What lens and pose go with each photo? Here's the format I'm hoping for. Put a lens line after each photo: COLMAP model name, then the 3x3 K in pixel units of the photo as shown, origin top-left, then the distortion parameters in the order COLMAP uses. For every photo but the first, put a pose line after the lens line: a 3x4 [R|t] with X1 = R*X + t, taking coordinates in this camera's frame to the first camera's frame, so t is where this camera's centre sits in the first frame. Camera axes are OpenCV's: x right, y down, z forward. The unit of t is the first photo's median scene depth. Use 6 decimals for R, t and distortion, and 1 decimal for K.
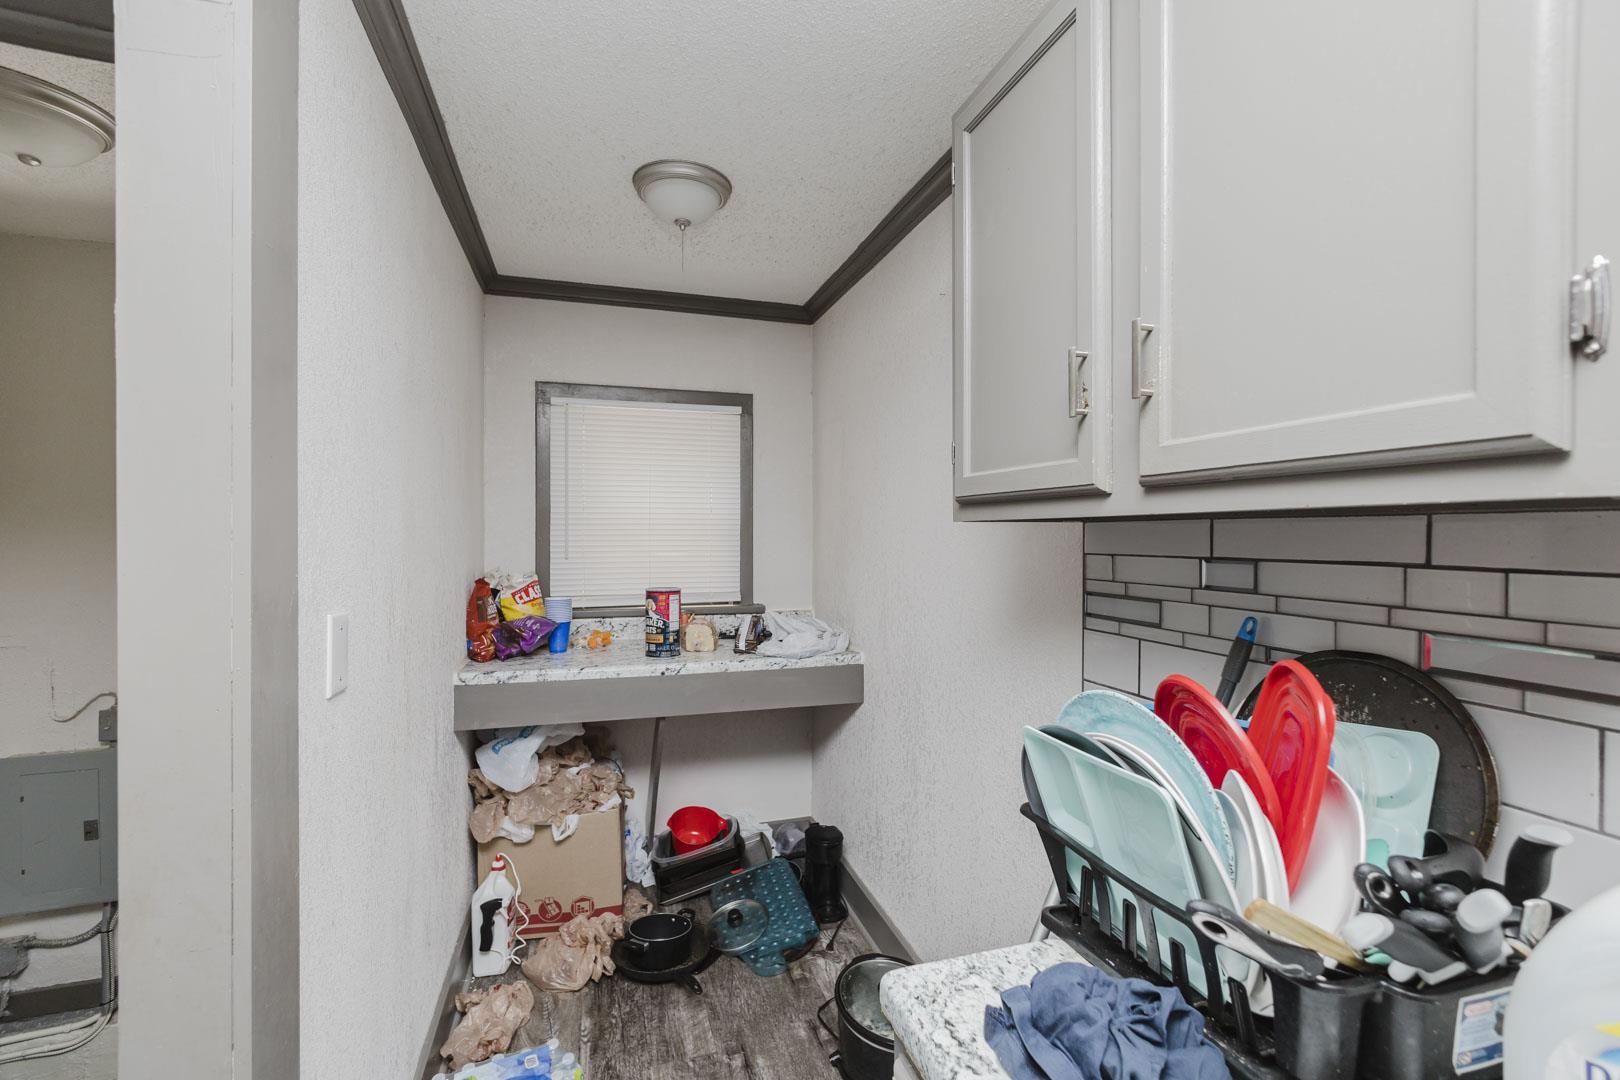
lens RADIAL K [[690.0, 0, 813.5], [0, 690.0, 541.2], [0, 0, 1]] dist [-0.009084, 0.000979]
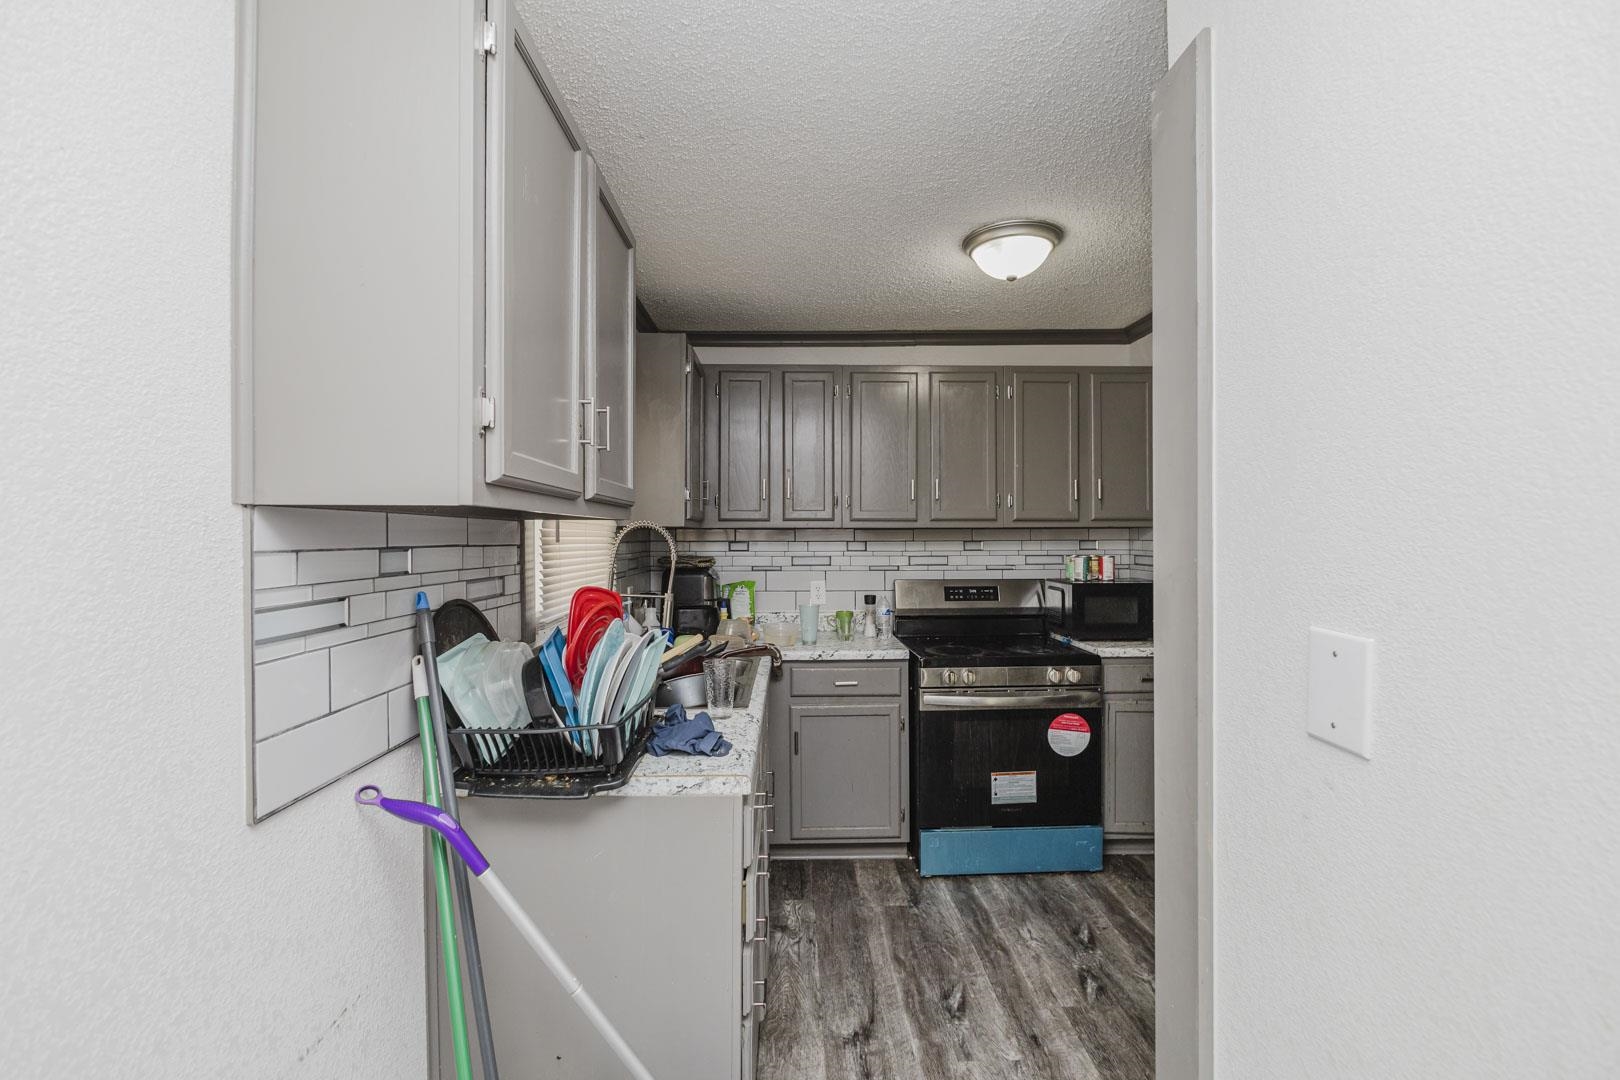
lens RADIAL K [[690.0, 0, 808.9], [0, 690.0, 537.3], [0, 0, 1]] dist [-0.009084, 0.000979]
pose [[-0.962230, -0.014766, 0.271836, -0.294341], [-0.012757, 0.999877, 0.009159, -0.009131], [-0.271938, 0.005345, -0.962300, 1.488176]]
